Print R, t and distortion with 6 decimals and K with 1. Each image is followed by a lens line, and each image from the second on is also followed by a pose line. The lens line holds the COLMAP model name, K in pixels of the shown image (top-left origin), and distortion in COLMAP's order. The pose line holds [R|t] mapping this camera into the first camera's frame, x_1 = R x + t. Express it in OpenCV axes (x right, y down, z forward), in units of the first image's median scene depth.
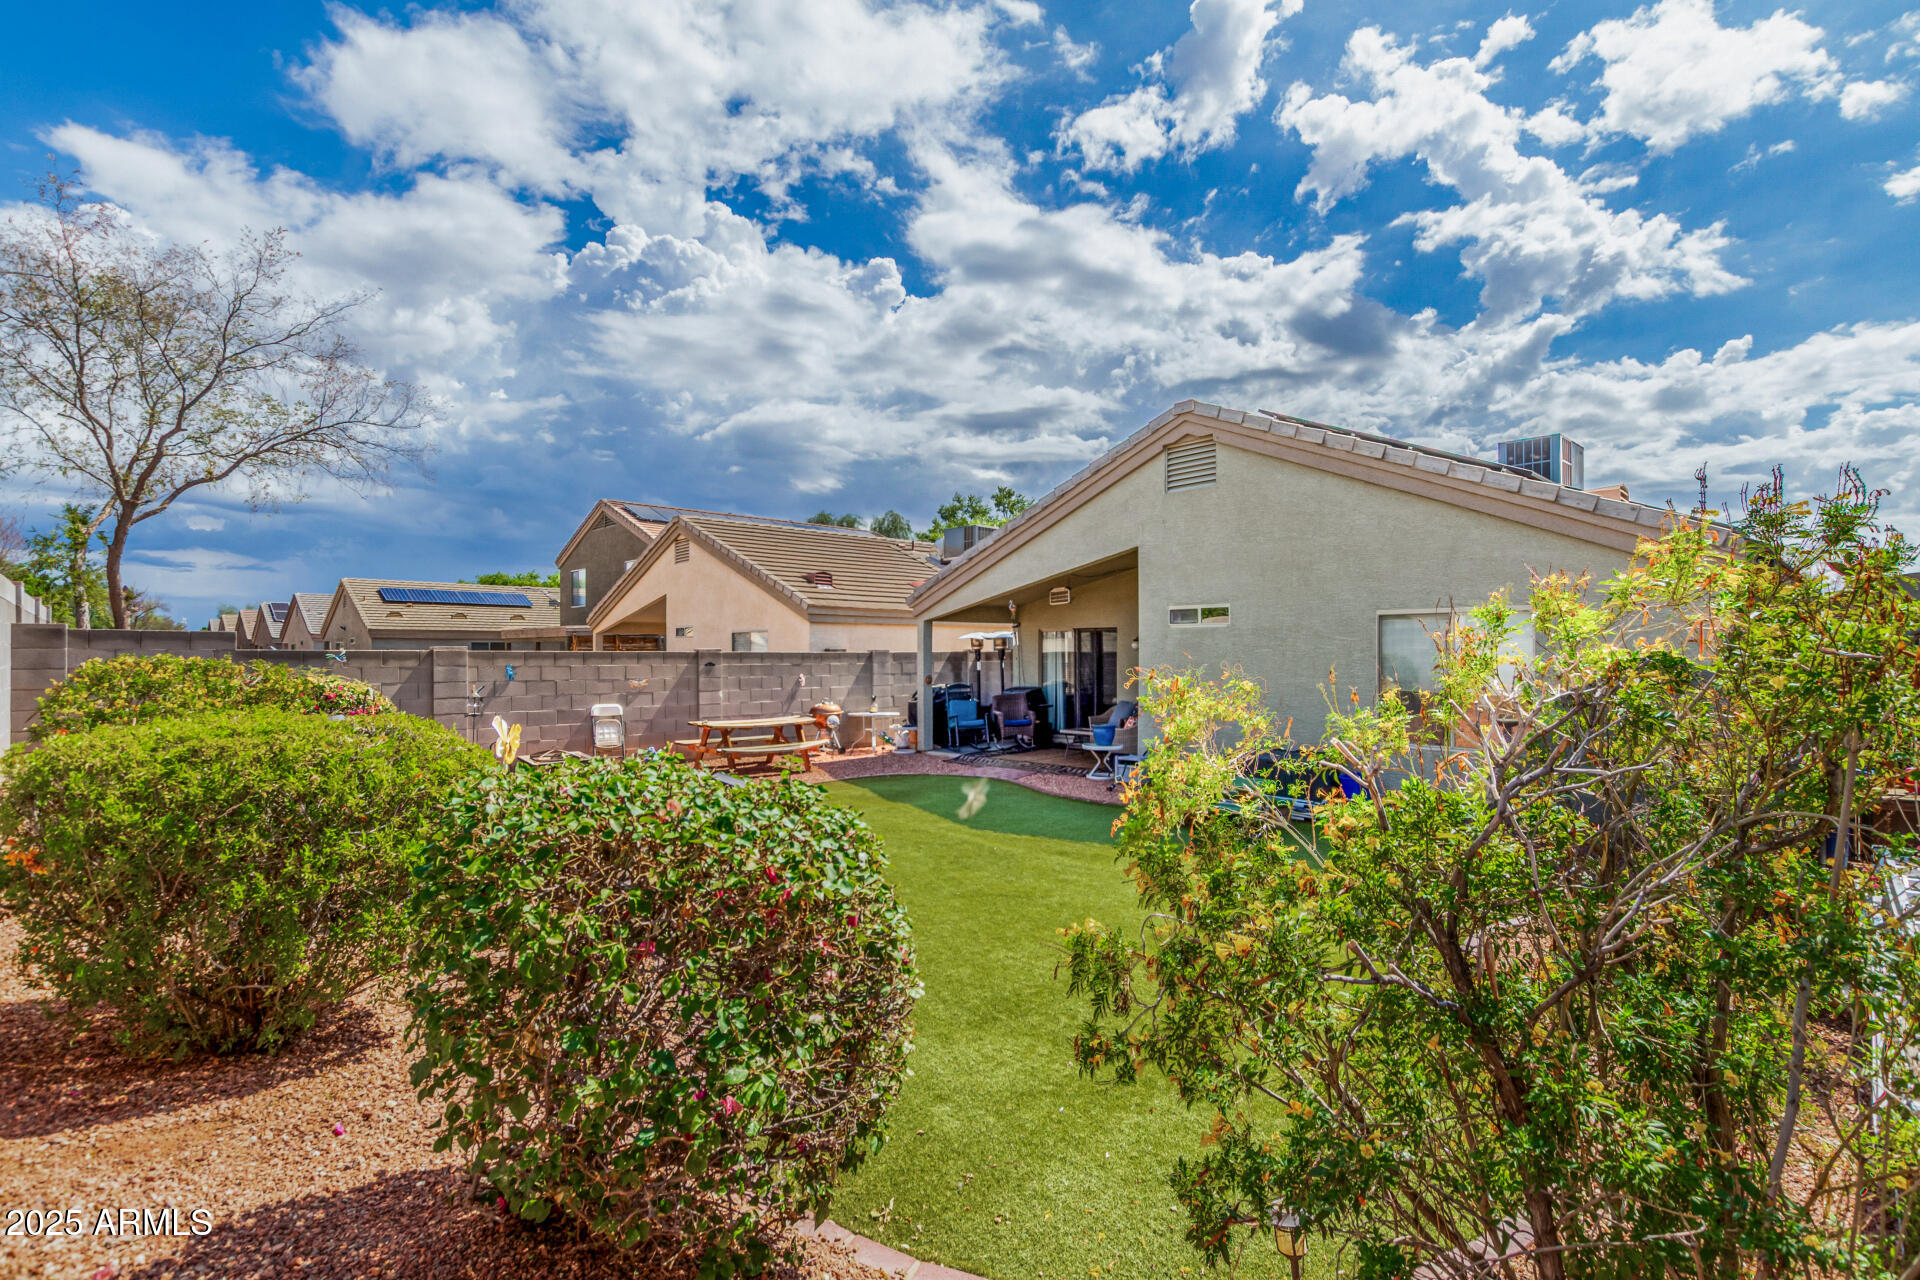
lens RADIAL K [[921.2, 0, 899.3], [0, 921.2, 644.8], [0, 0, 1]] dist [-0.000554, -0.000346]
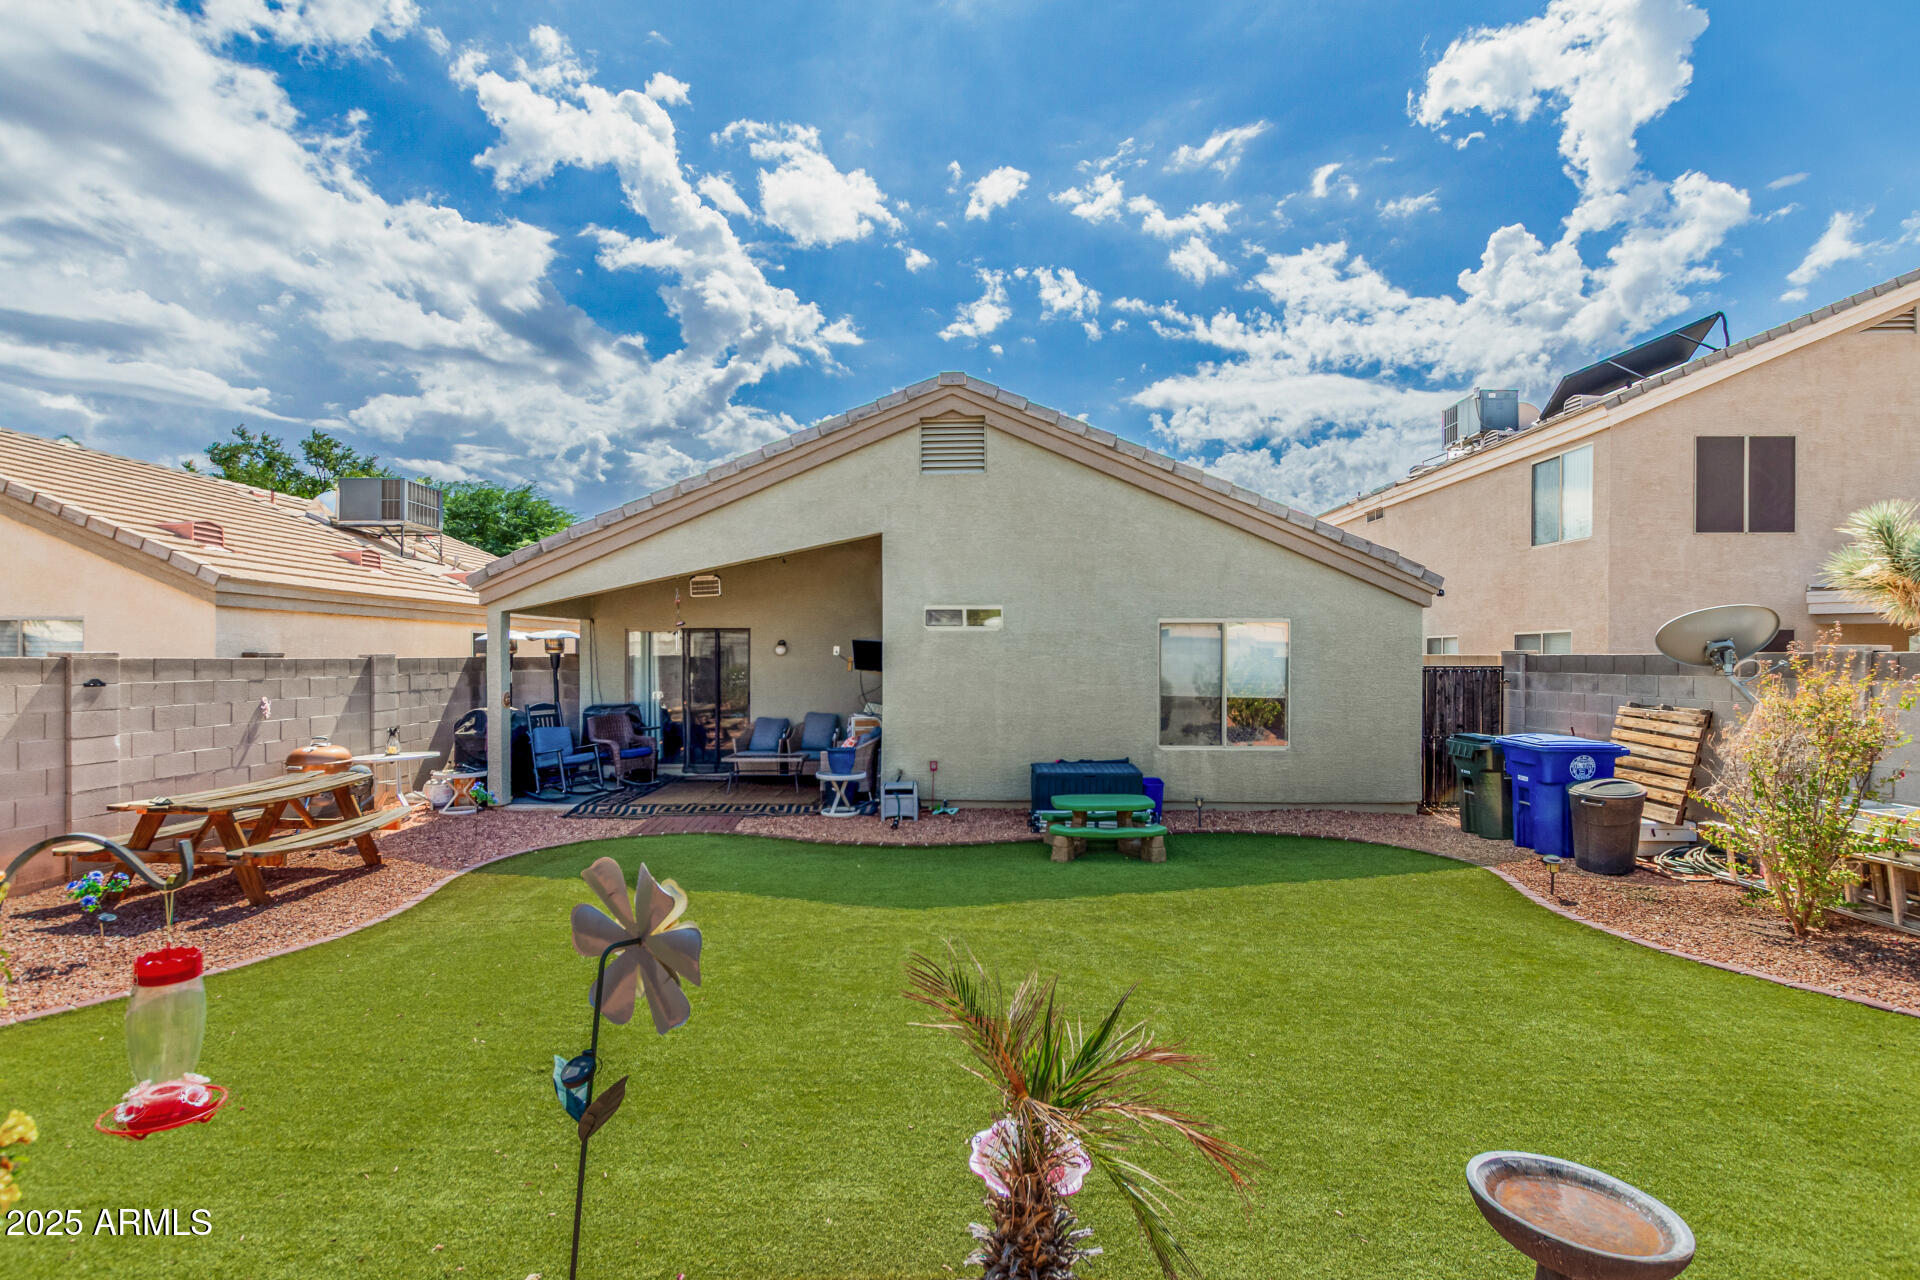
lens RADIAL K [[956.5, 0, 955.8], [0, 956.5, 660.0], [0, 0, 1]] dist [0.014159, -0.000062]
pose [[0.659924, -0.001781, 0.751330, -0.278034], [-0.006548, 0.999946, 0.008122, 0.001441], [-0.751303, -0.010279, 0.659877, 0.294720]]
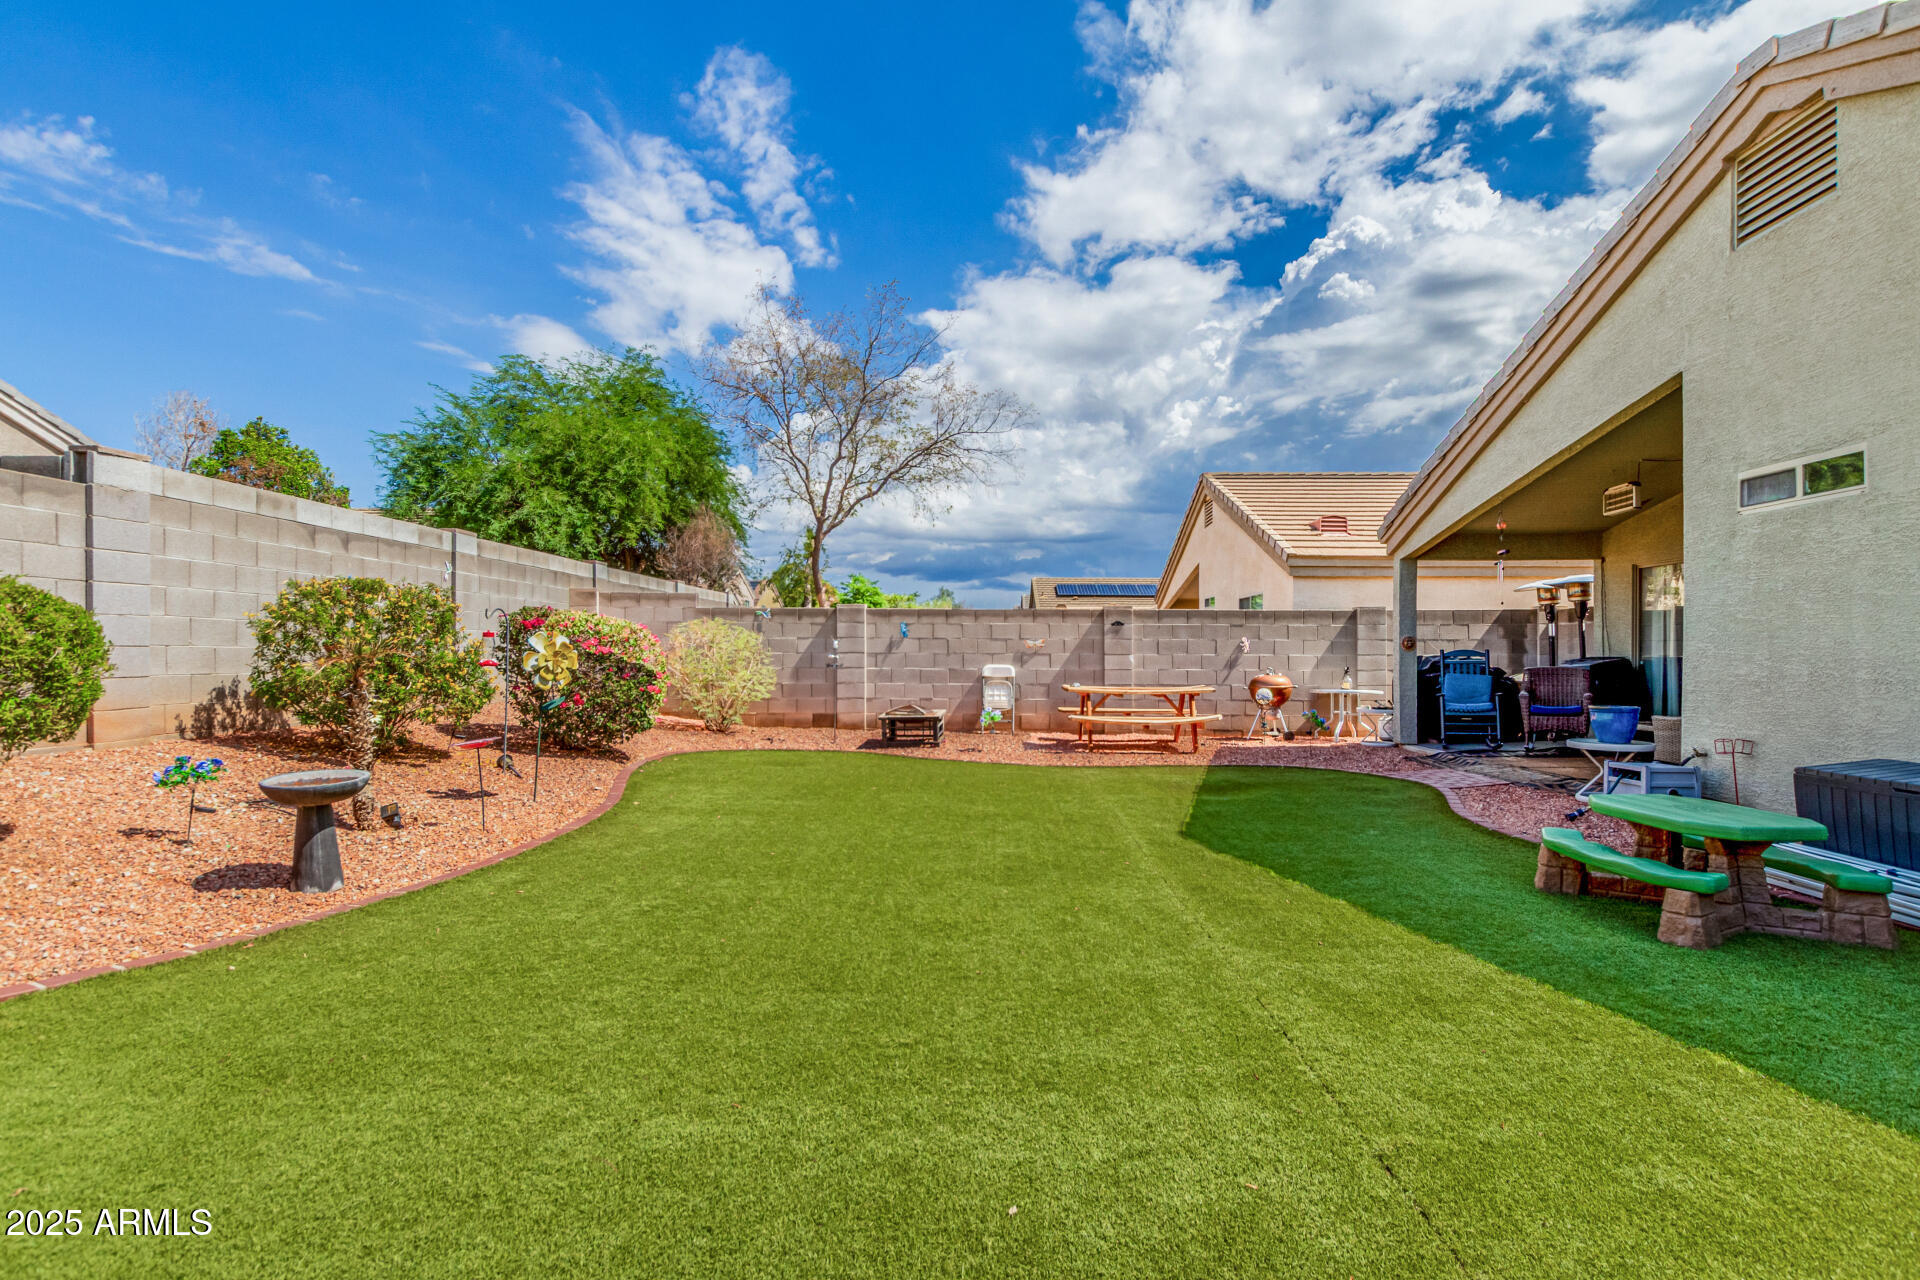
lens RADIAL K [[885.3, 0, 950.3], [0, 885.3, 644.2], [0, 0, 1]] dist [-0.000479, -0.000349]
pose [[0.733750, -0.000377, -0.679420, 0.233574], [-0.001692, 0.999996, -0.002382, 0.040985], [0.679418, 0.002898, 0.733746, 0.269810]]
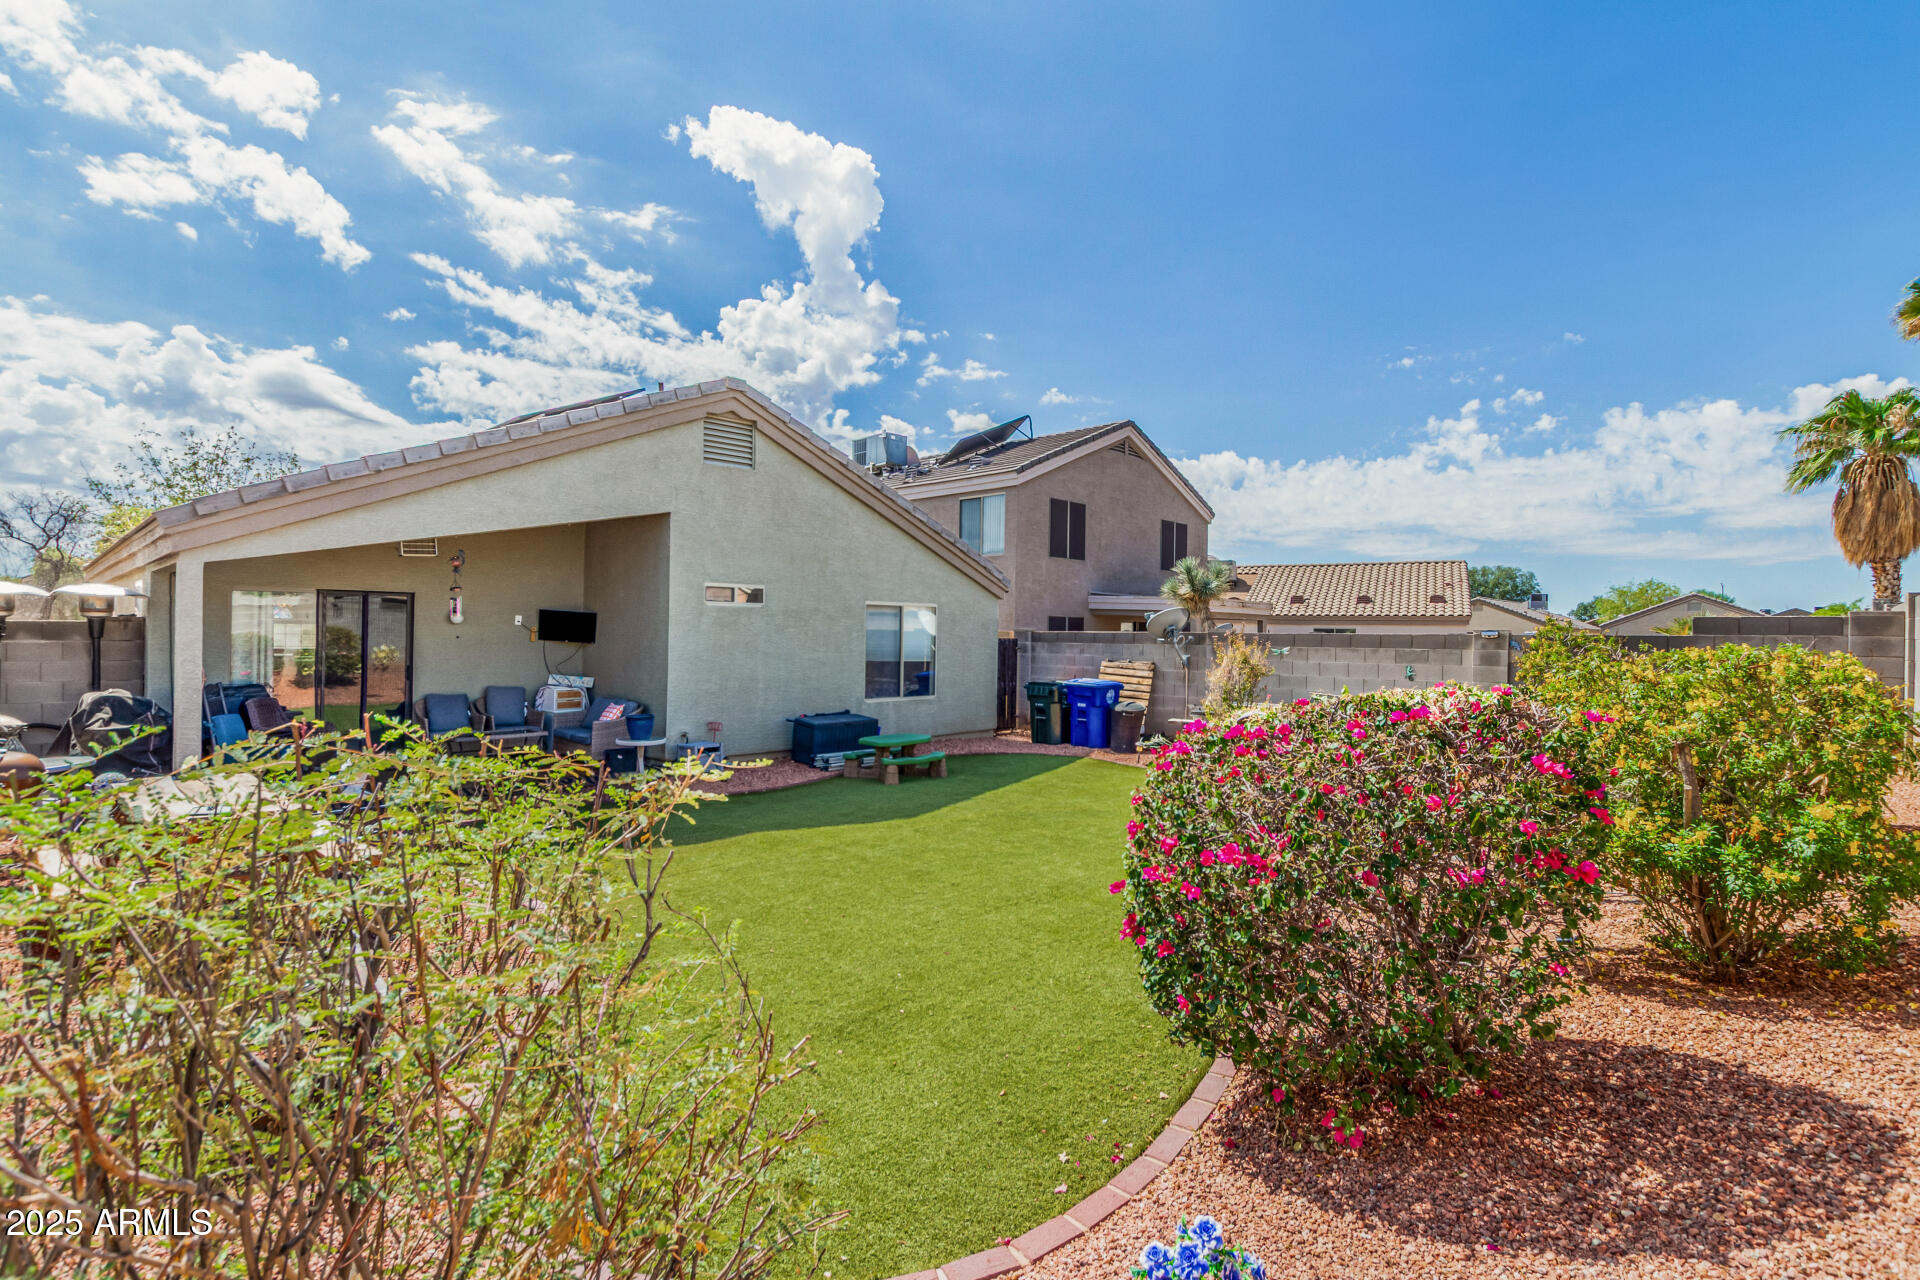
lens RADIAL K [[885.3, 0, 950.3], [0, 885.3, 644.2], [0, 0, 1]] dist [-0.000479, -0.000349]
pose [[-0.090767, -0.013170, 0.995785, -0.496212], [-0.018262, 0.999766, 0.011558, 0.005567], [-0.995705, -0.017136, -0.090987, 0.633668]]
